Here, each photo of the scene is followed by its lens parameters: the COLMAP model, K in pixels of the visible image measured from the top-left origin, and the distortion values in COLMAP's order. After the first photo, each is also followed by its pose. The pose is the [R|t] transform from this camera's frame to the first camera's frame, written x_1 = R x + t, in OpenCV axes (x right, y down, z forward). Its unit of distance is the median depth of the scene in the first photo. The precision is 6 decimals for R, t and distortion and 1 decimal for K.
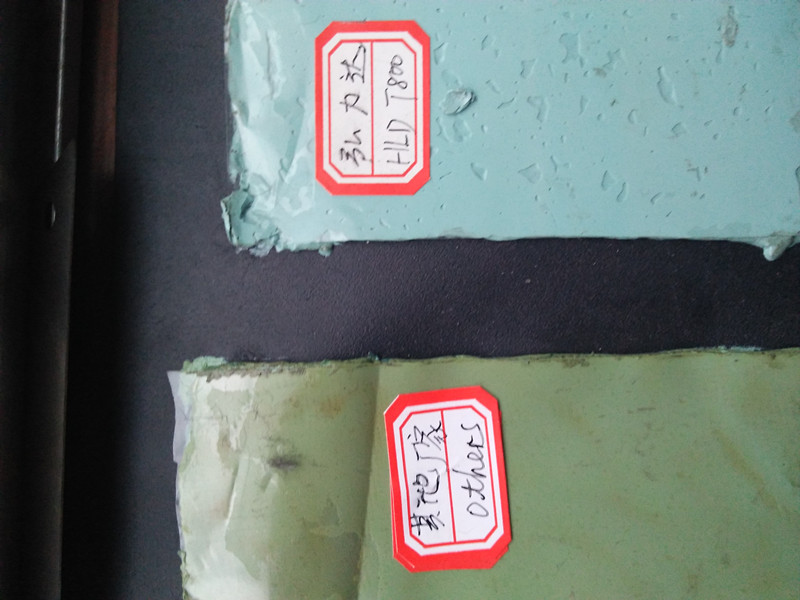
lens RADIAL K [[645.4, 0, 400.0], [0, 645.4, 300.0], [0, 0, 1]] dist [0.046597, -0.075877]
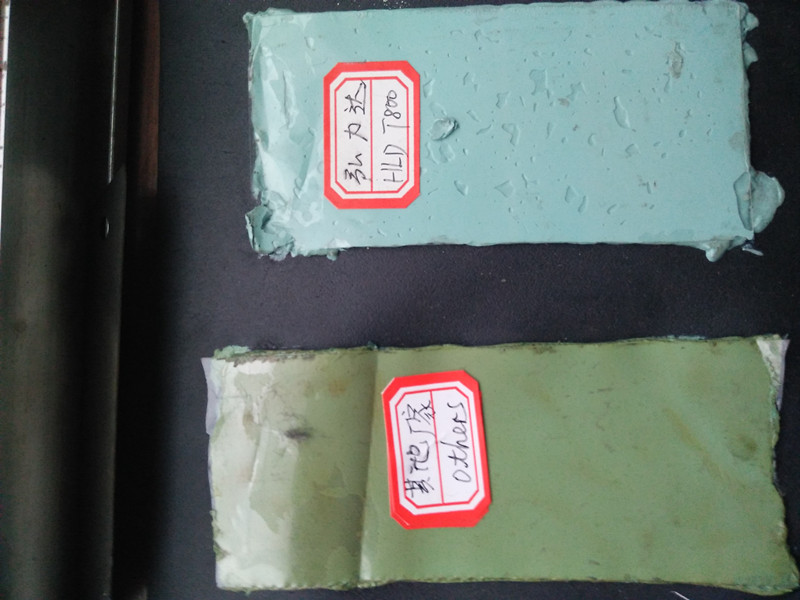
lens RADIAL K [[645.4, 0, 400.0], [0, 645.4, 300.0], [0, 0, 1]] dist [0.046597, -0.075877]
pose [[0.998848, -0.003923, -0.047835, 0.065053], [0.003516, 0.999957, -0.008585, 0.015214], [0.047867, 0.008407, 0.998818, -0.176891]]
